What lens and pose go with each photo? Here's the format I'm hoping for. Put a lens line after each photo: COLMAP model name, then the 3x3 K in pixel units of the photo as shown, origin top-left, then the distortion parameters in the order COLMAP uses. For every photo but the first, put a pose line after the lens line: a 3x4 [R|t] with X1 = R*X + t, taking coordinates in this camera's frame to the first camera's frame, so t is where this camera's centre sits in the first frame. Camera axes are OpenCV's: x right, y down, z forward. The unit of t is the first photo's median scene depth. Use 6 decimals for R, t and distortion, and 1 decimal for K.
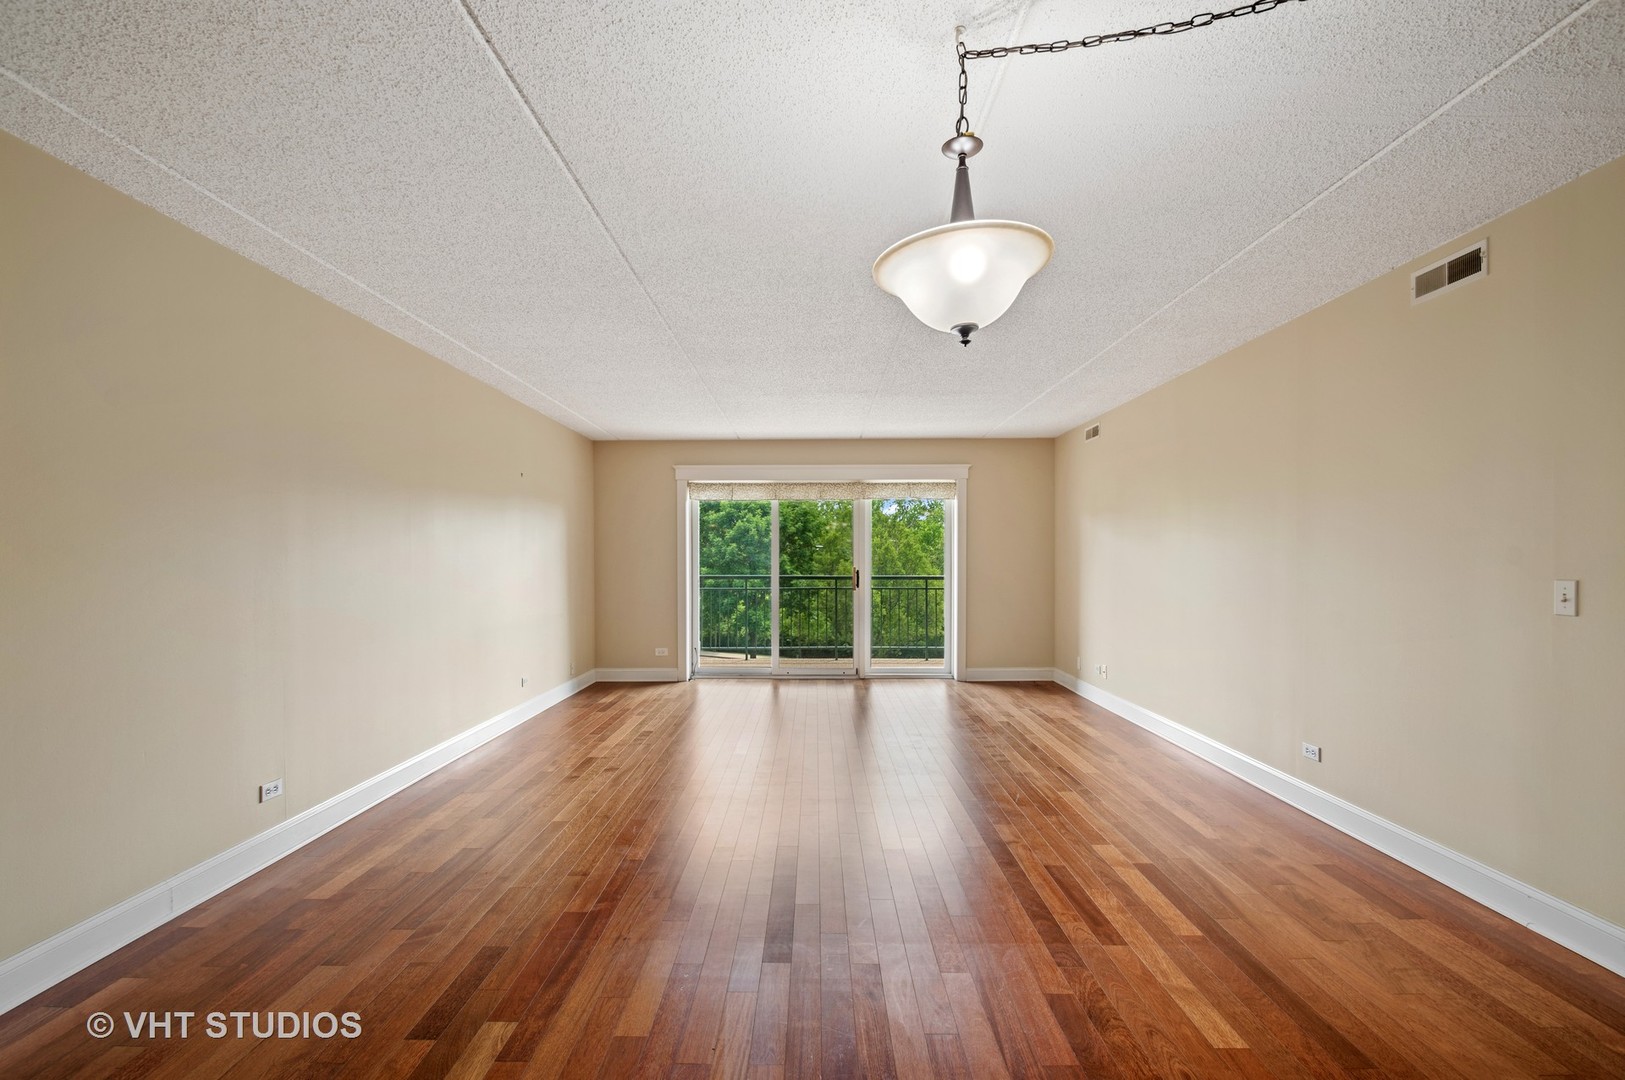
lens RADIAL K [[726.6, 0, 802.2], [0, 726.6, 562.9], [0, 0, 1]] dist [-0.001486, -0.001448]
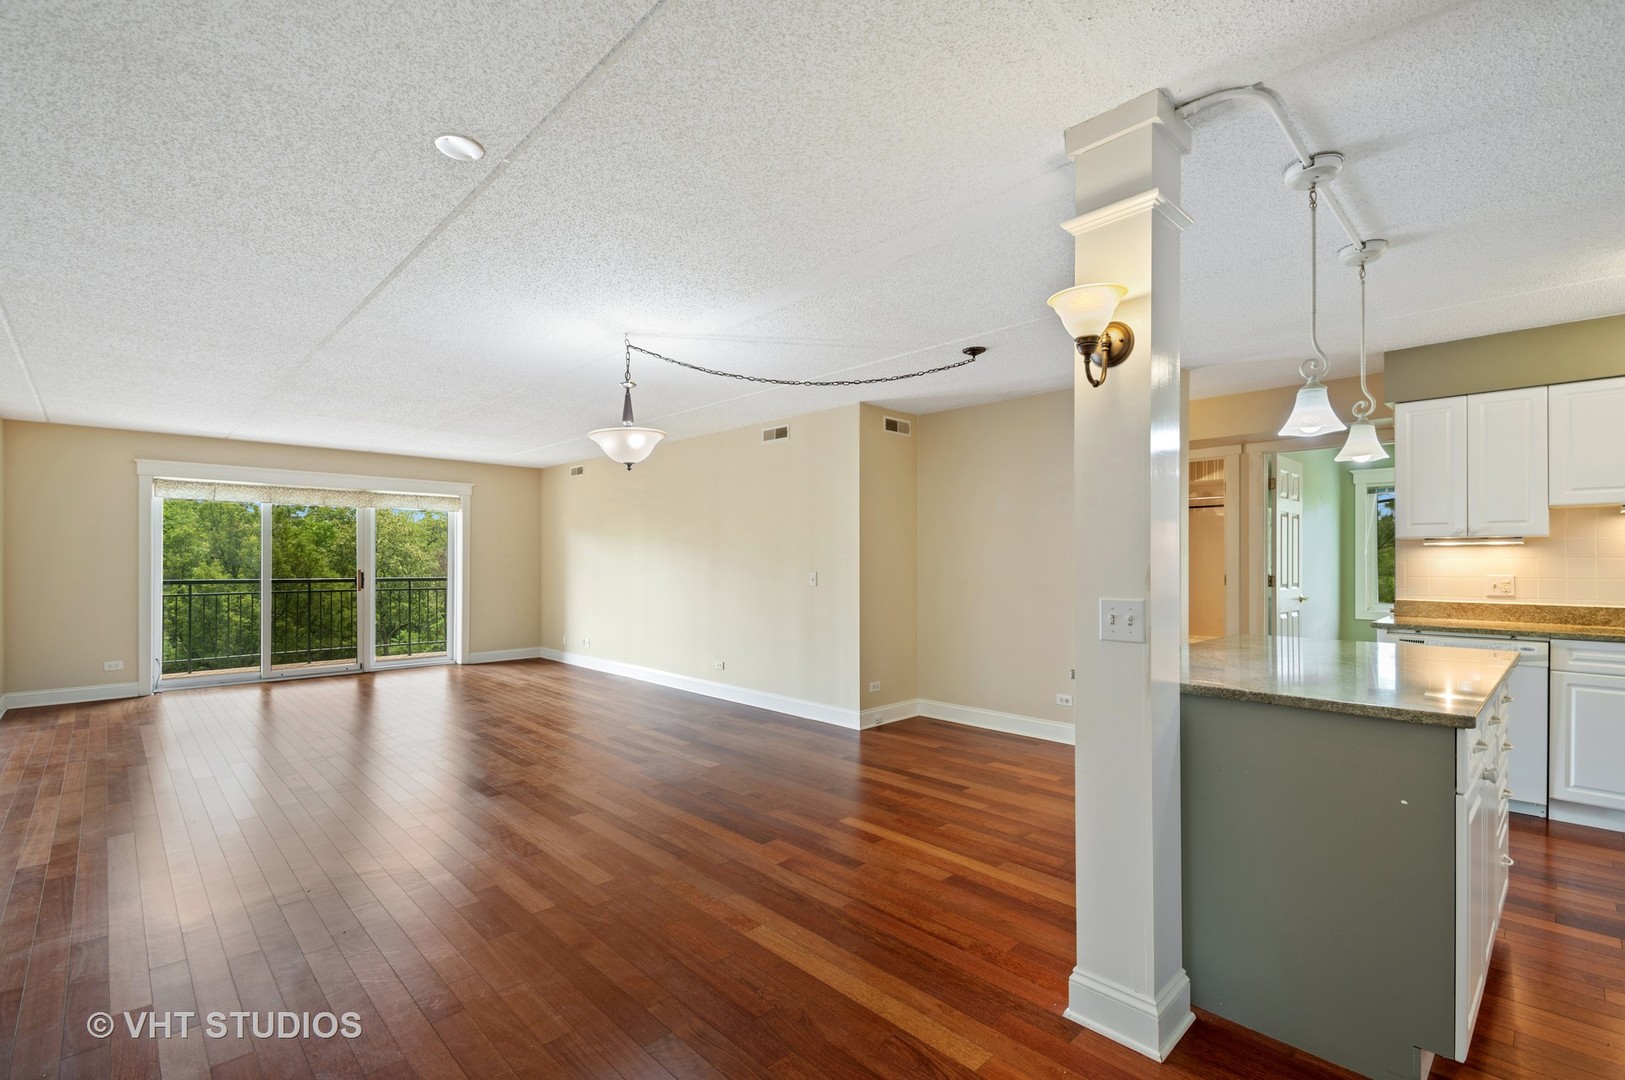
lens RADIAL K [[726.6, 0, 799.1], [0, 726.6, 562.3], [0, 0, 1]] dist [-0.001486, -0.001448]
pose [[0.708873, 0.001424, 0.705334, -0.225827], [0.001895, 0.999991, -0.003923, 0.000337], [-0.705333, 0.004118, 0.708864, -0.225240]]
